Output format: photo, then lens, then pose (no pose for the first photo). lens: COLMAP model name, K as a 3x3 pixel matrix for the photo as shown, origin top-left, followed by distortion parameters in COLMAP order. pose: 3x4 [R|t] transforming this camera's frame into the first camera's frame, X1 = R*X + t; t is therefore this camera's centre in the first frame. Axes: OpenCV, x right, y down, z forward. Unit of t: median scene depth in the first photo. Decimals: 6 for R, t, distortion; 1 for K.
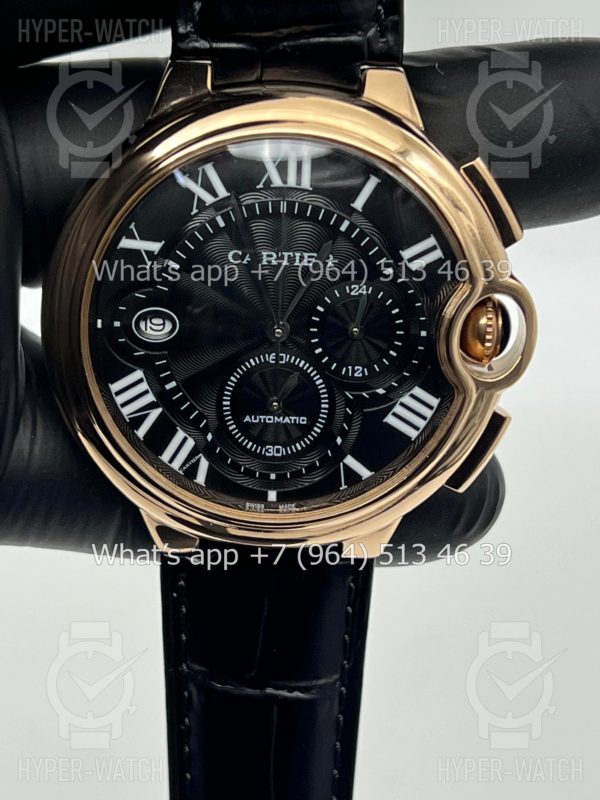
lens RADIAL K [[1850.3, 0, 292.2], [0, 1850.3, 406.1], [0, 0, 1]] dist [0.219698, 0.000000]
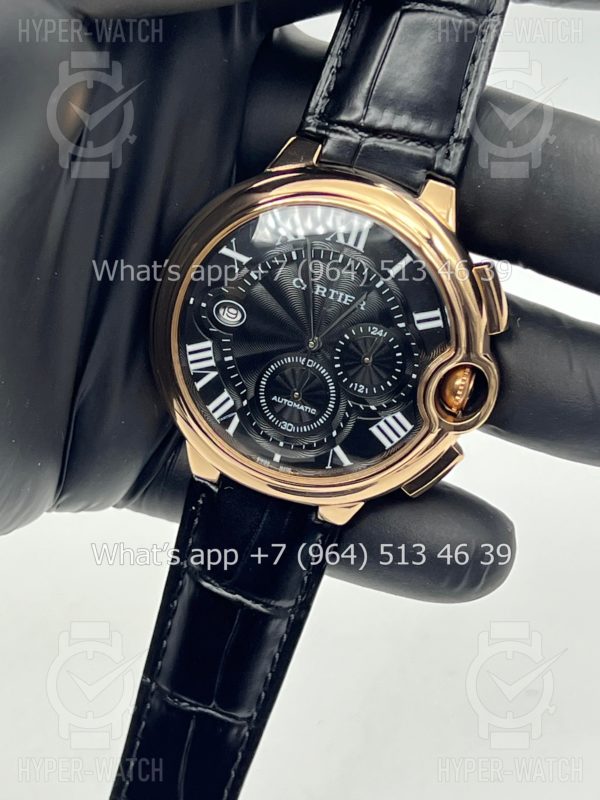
lens RADIAL K [[1850.3, 0, 301.0], [0, 1850.3, 396.7], [0, 0, 1]] dist [0.219698, 0.000000]
pose [[0.948727, 0.293368, -0.117693, 0.156273], [-0.294581, 0.955598, 0.007341, -0.010045], [0.114621, 0.027706, 0.993023, -0.361915]]
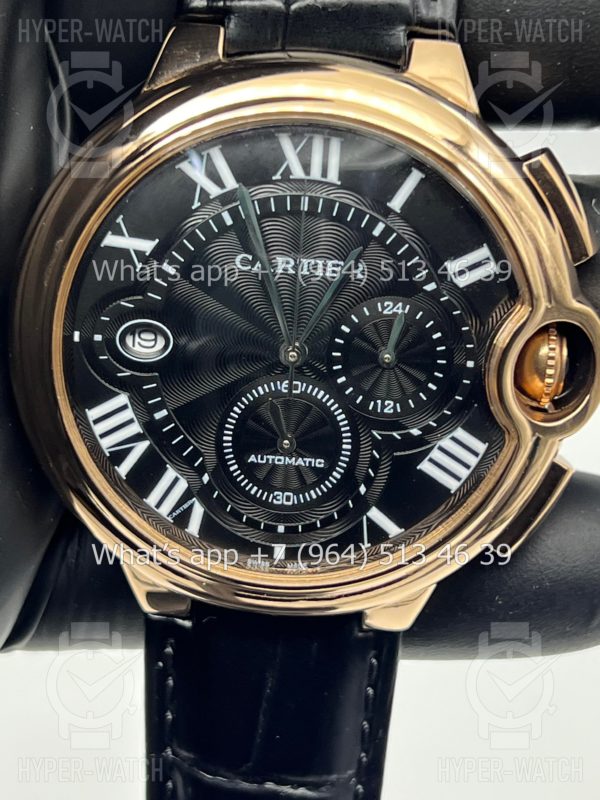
lens RADIAL K [[1850.3, 0, 304.0], [0, 1850.3, 397.5], [0, 0, 1]] dist [0.219698, 0.000000]
pose [[0.998613, 0.041180, -0.032796, 0.024844], [-0.041467, 0.999107, -0.008098, -0.014610], [0.032434, 0.009447, 0.999429, 0.177095]]
